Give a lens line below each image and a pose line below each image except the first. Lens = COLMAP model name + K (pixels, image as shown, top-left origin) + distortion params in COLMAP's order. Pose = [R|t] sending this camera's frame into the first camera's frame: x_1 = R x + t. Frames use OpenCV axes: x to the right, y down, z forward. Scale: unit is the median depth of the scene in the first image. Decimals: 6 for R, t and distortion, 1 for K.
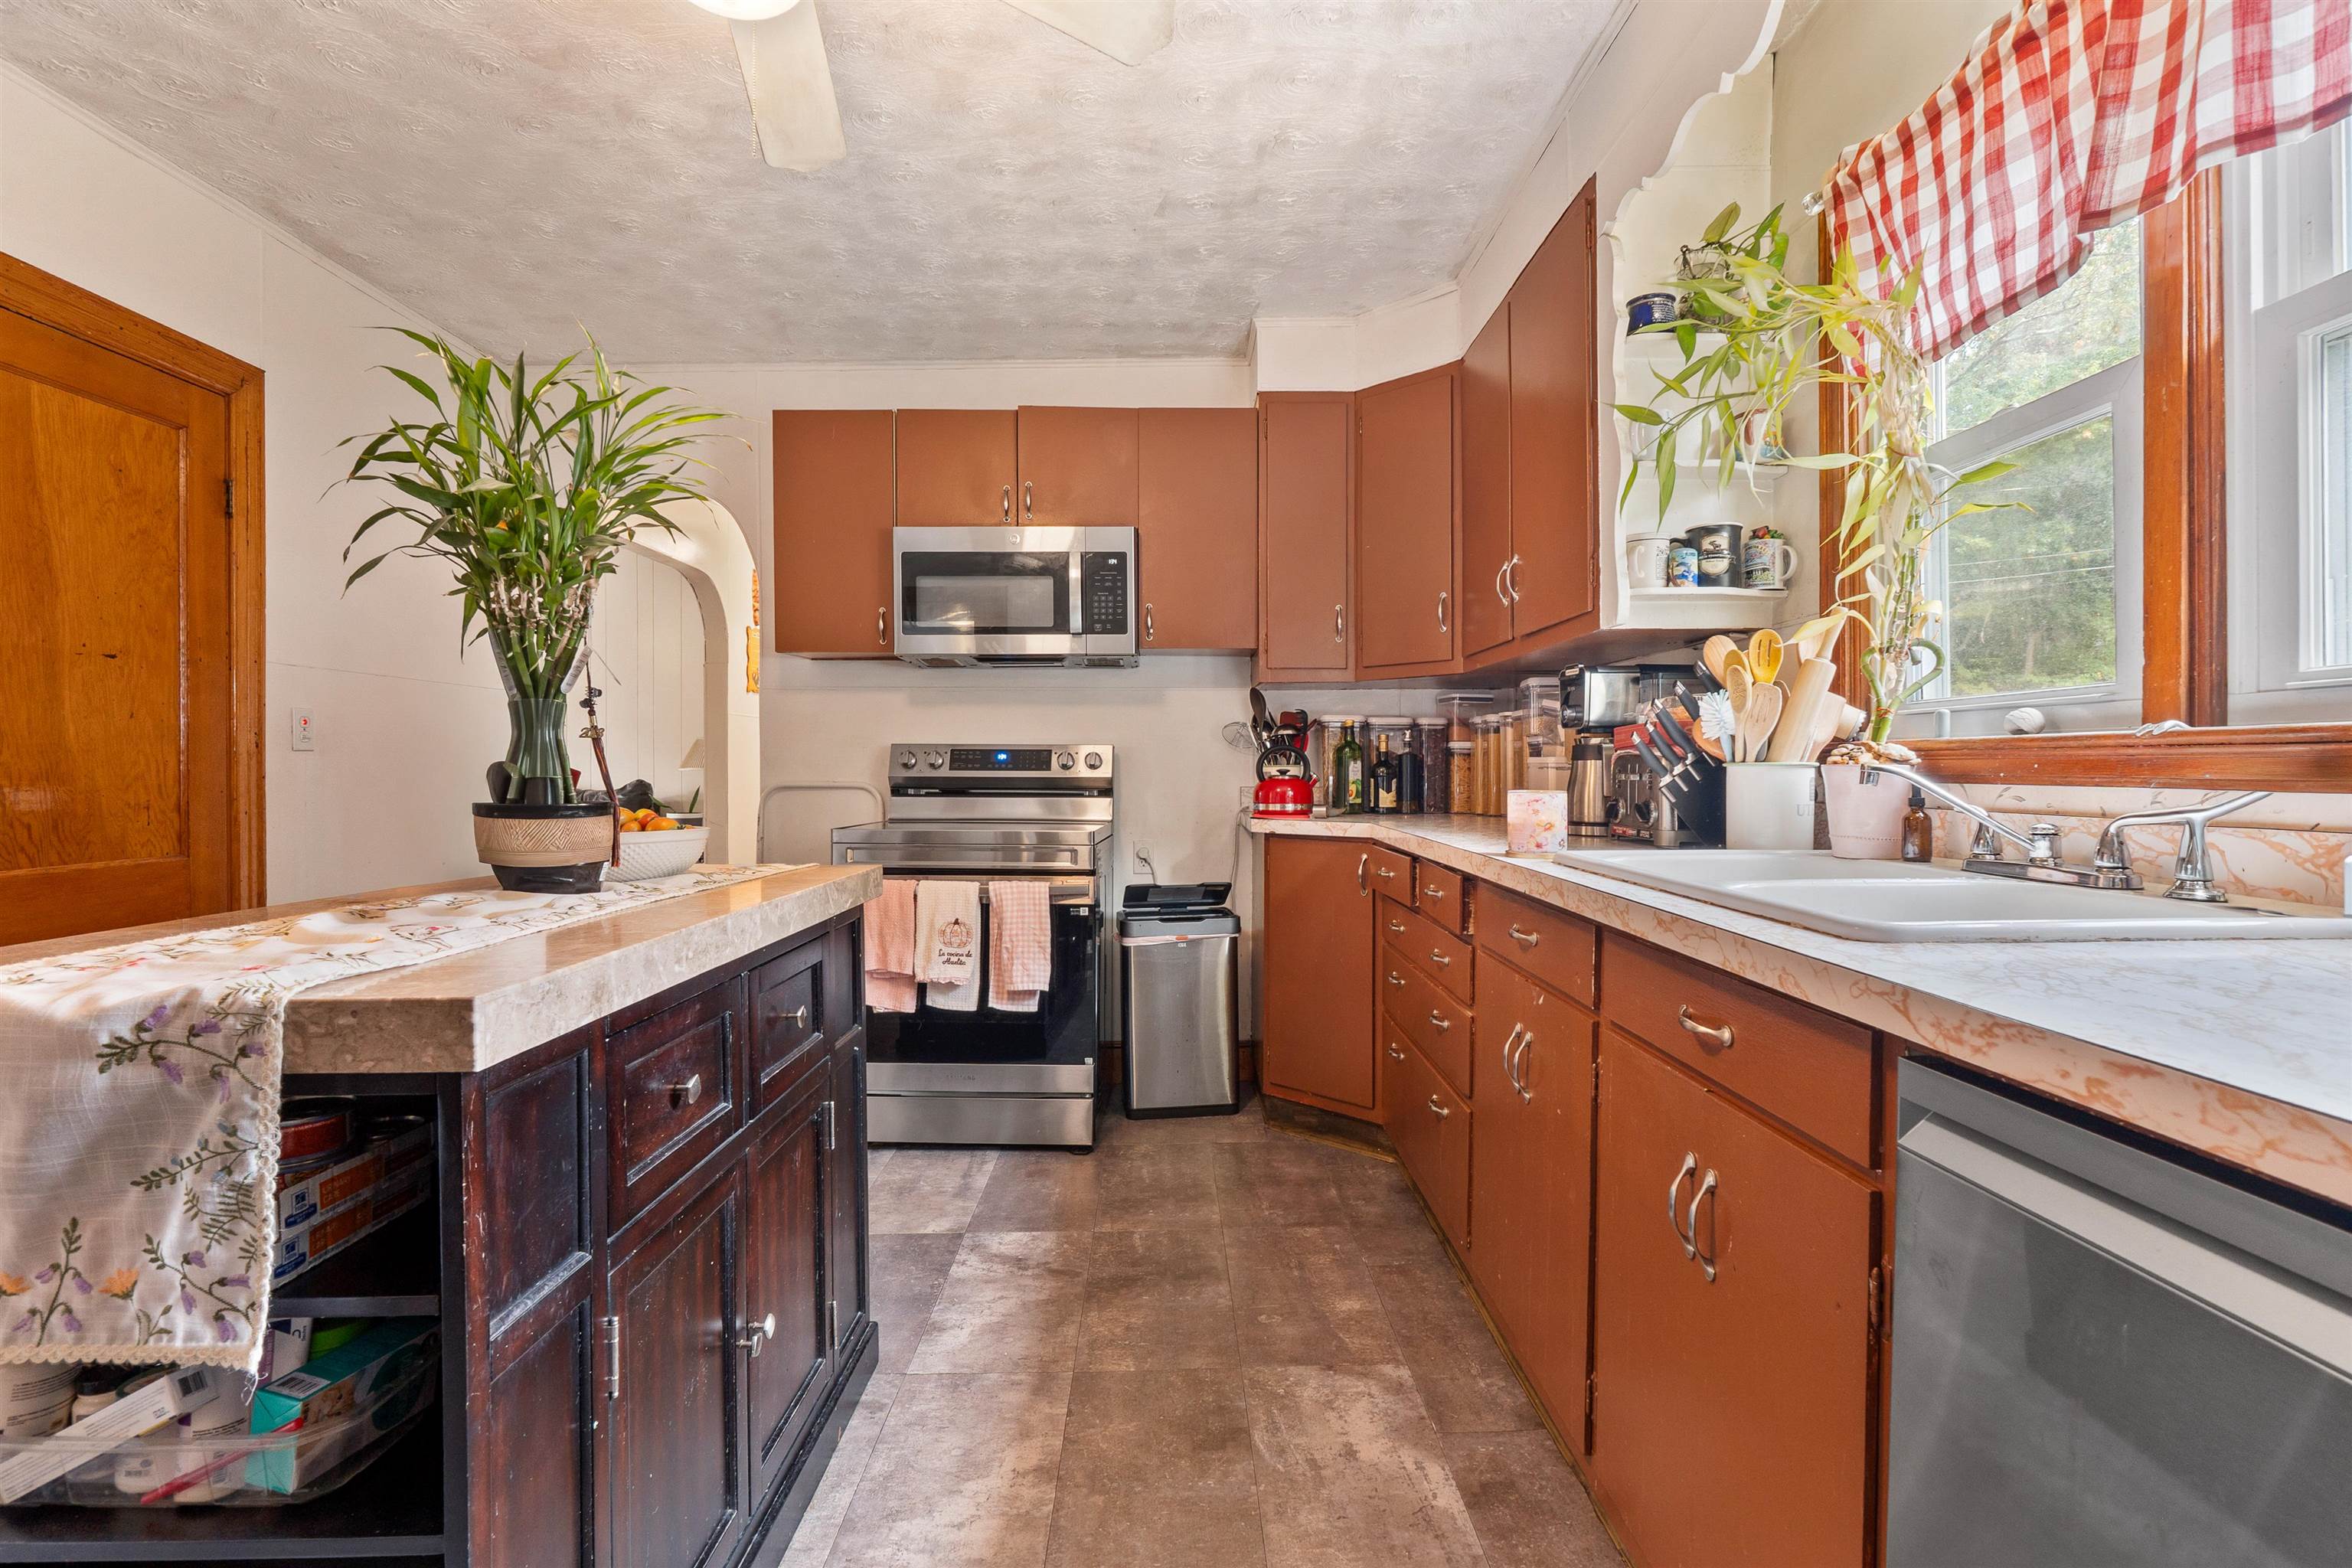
lens RADIAL K [[1107.6, 0, 1182.9], [0, 1107.6, 774.1], [0, 0, 1]] dist [-0.005020, 0.000336]
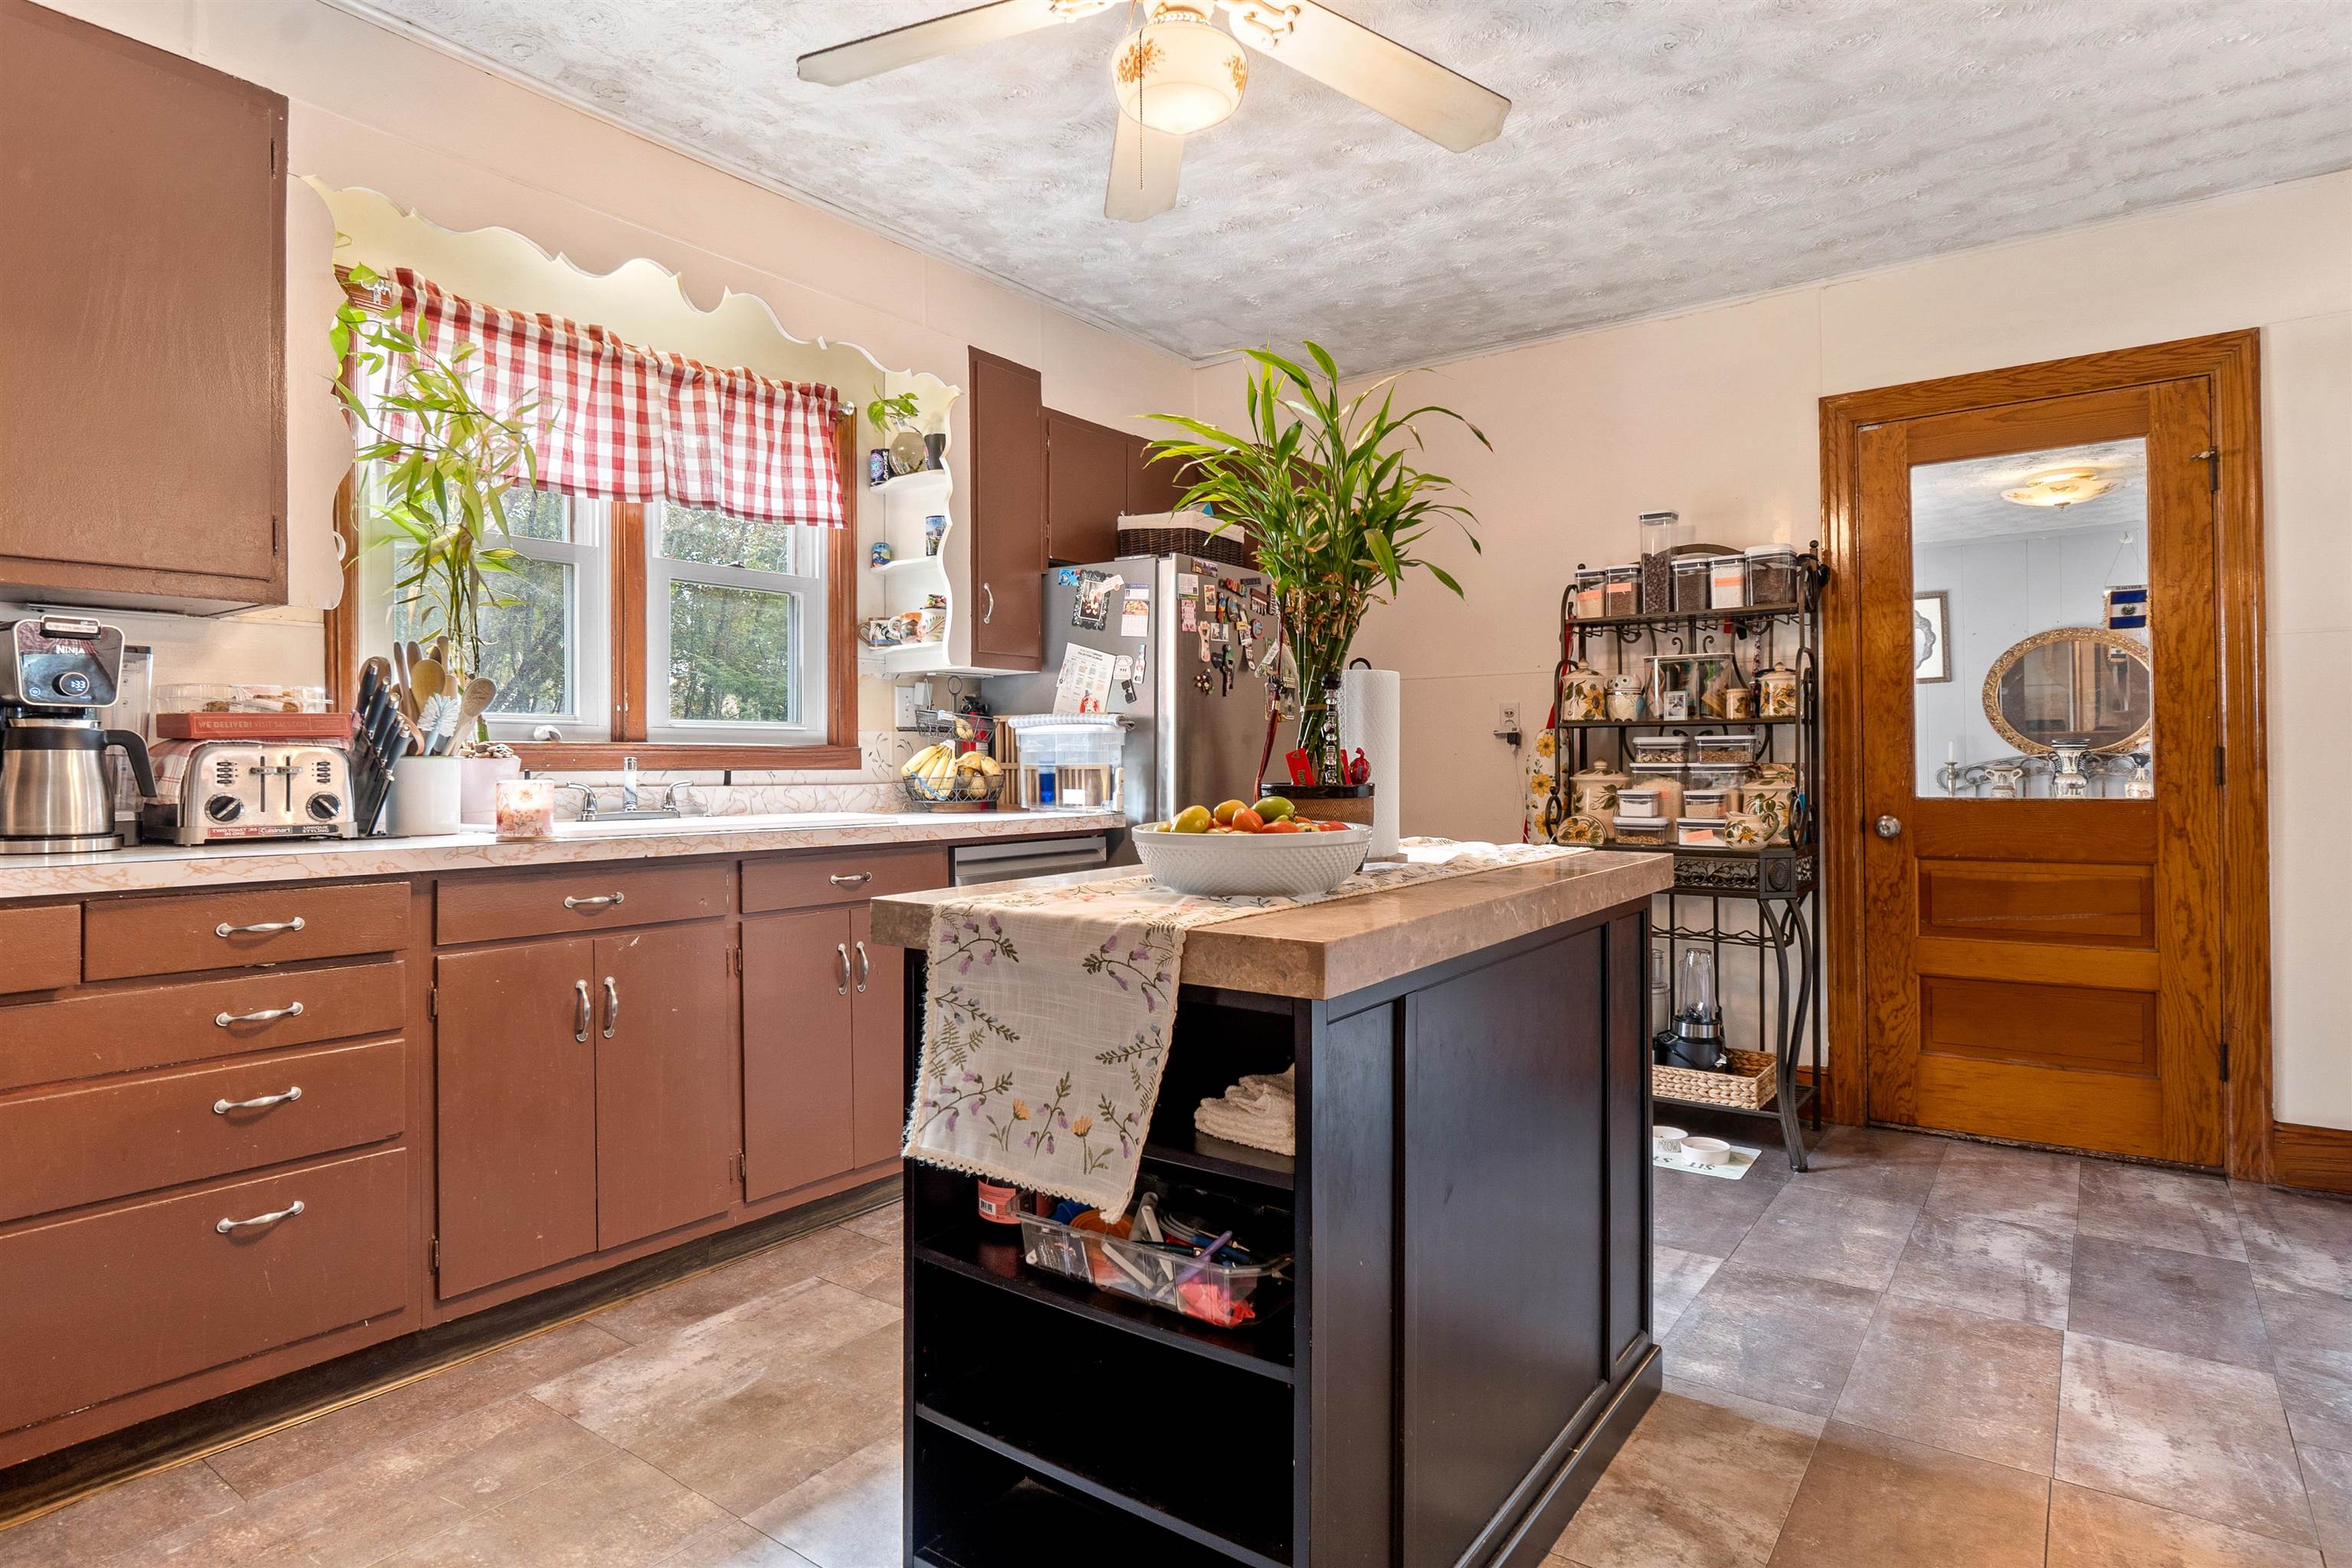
lens RADIAL K [[1298.5, 0, 1161.6], [0, 1298.5, 753.9], [0, 0, 1]] dist [-0.002039, -0.000784]
pose [[-0.796017, 0.013840, 0.605116, -0.858201], [0.010783, 0.999904, -0.008686, 0.007701], [-0.605178, -0.000390, -0.796090, 1.475860]]
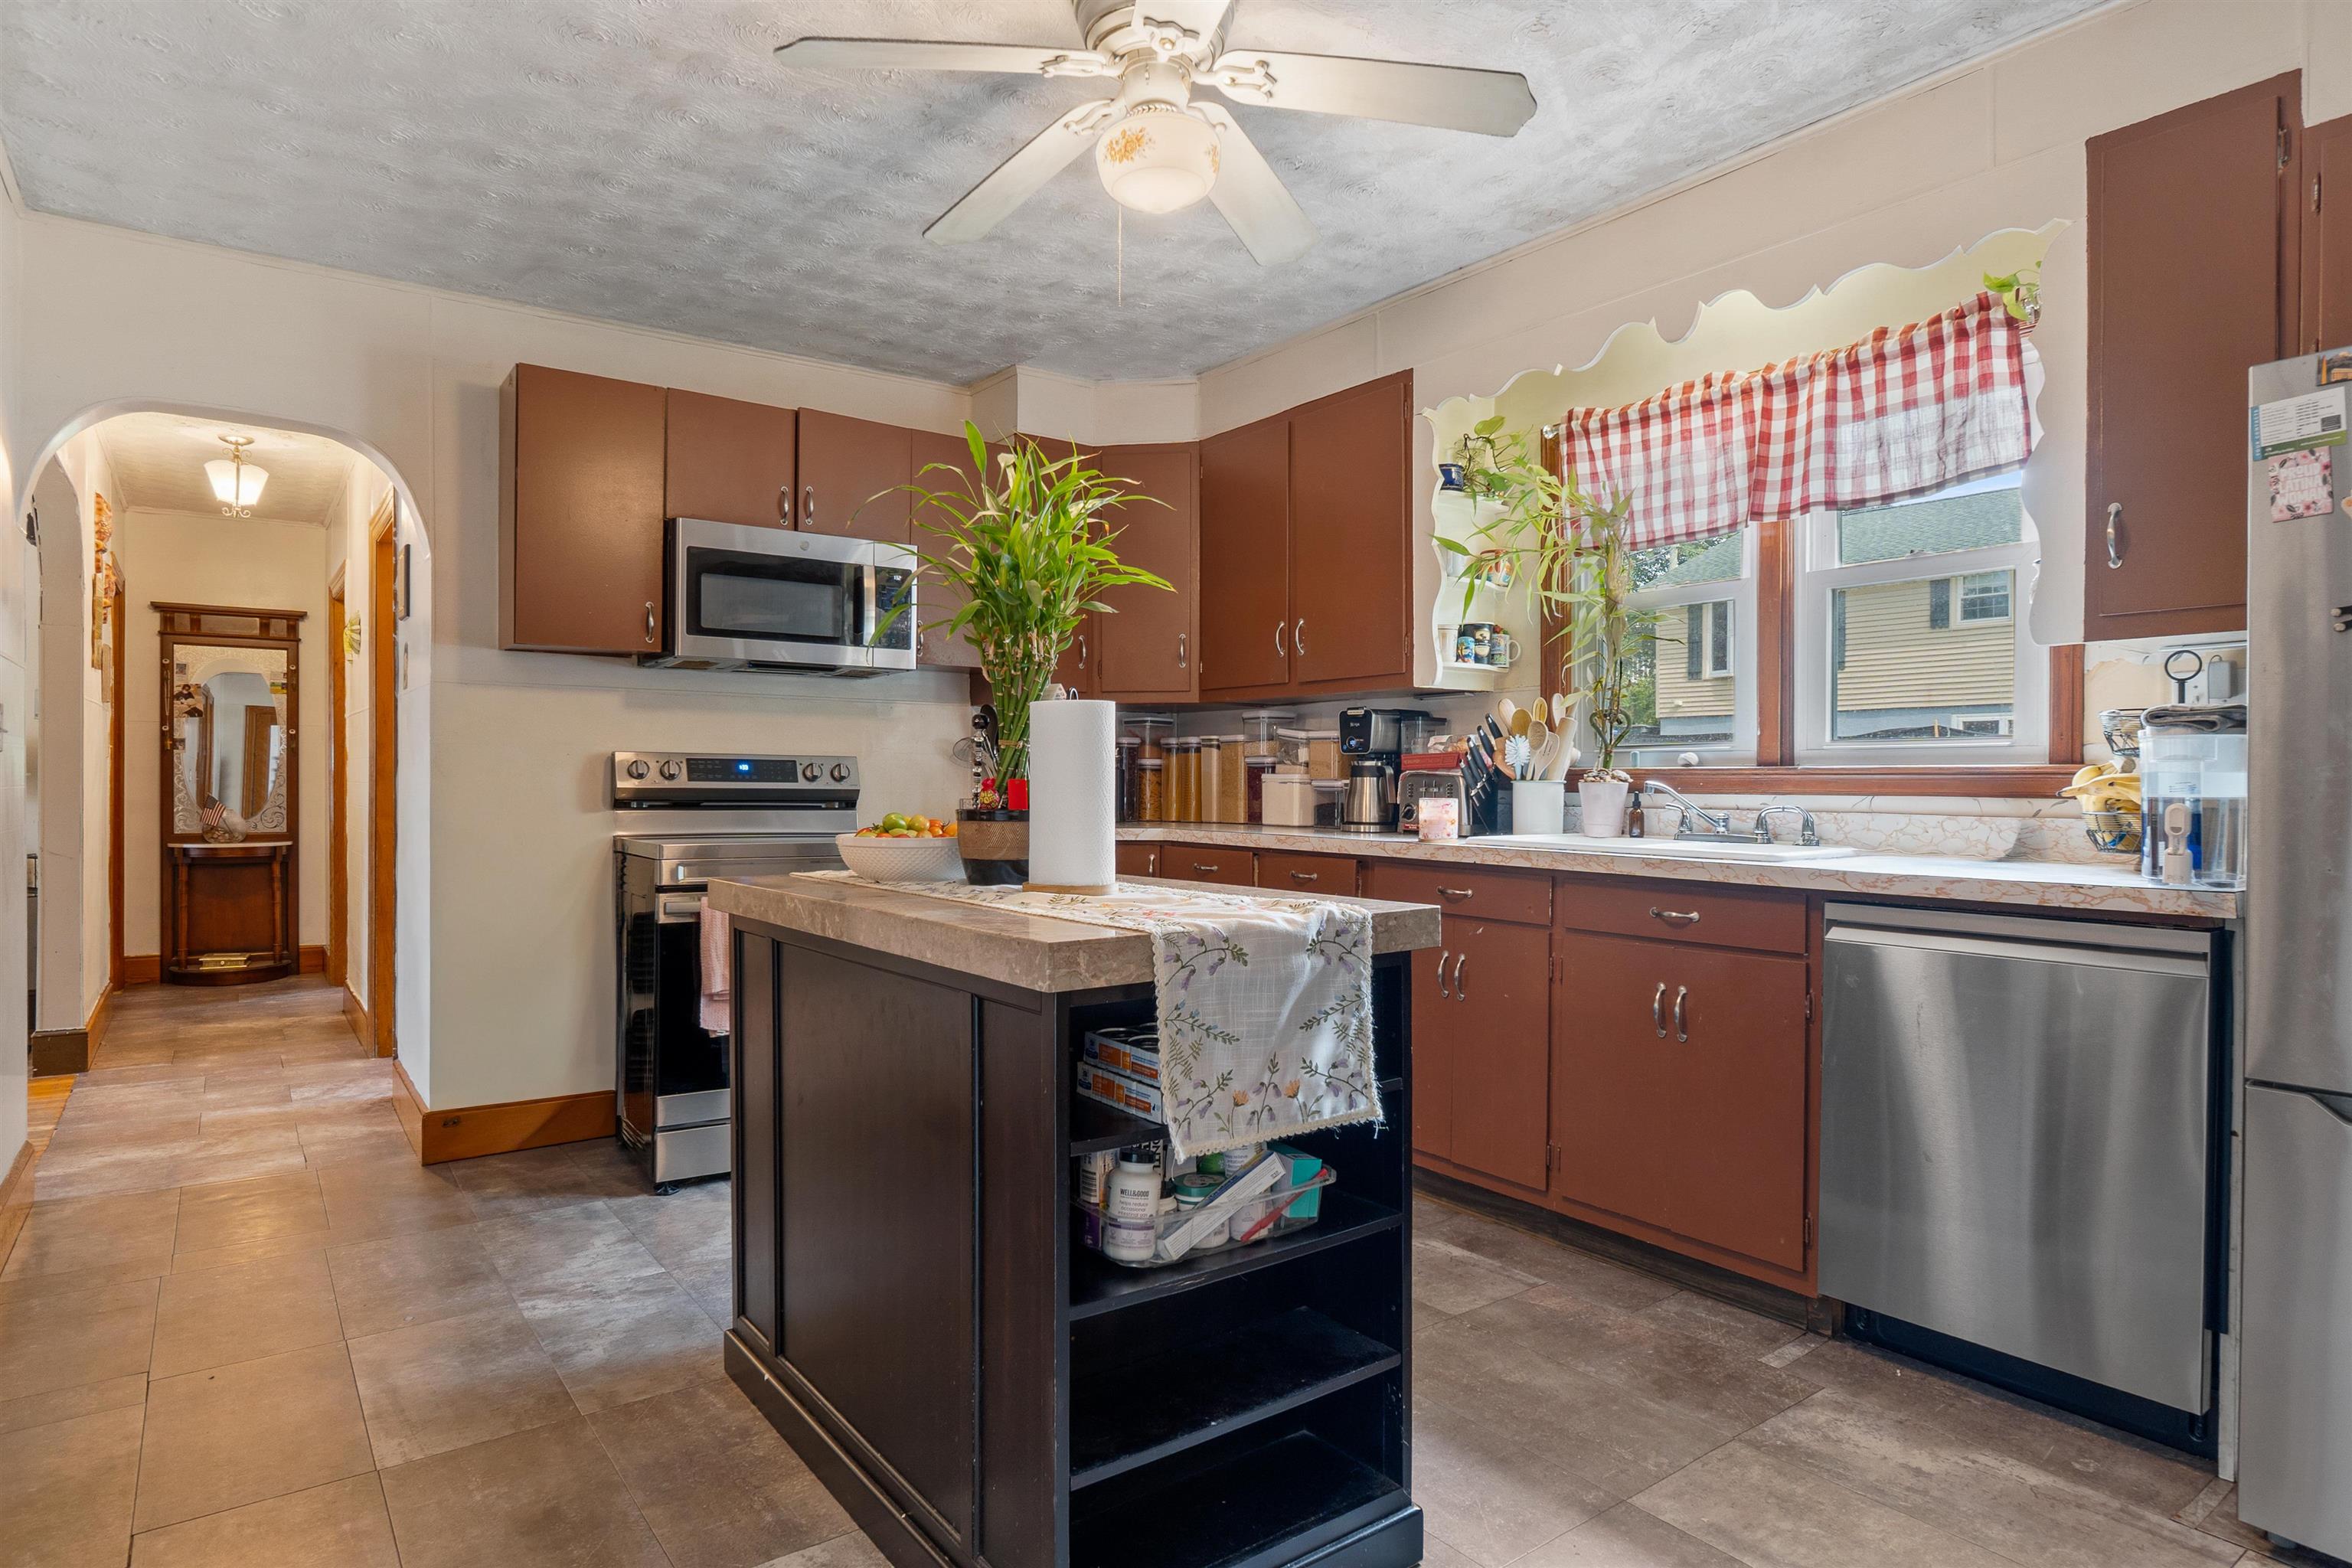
lens RADIAL K [[1298.5, 0, 1178.8], [0, 1298.5, 787.2], [0, 0, 1]] dist [-0.002039, -0.000784]
pose [[0.812342, 0.002654, 0.583176, -0.891838], [-0.002964, 0.999996, -0.000422, 0.001248], [-0.583174, -0.001385, 0.812346, -0.201389]]
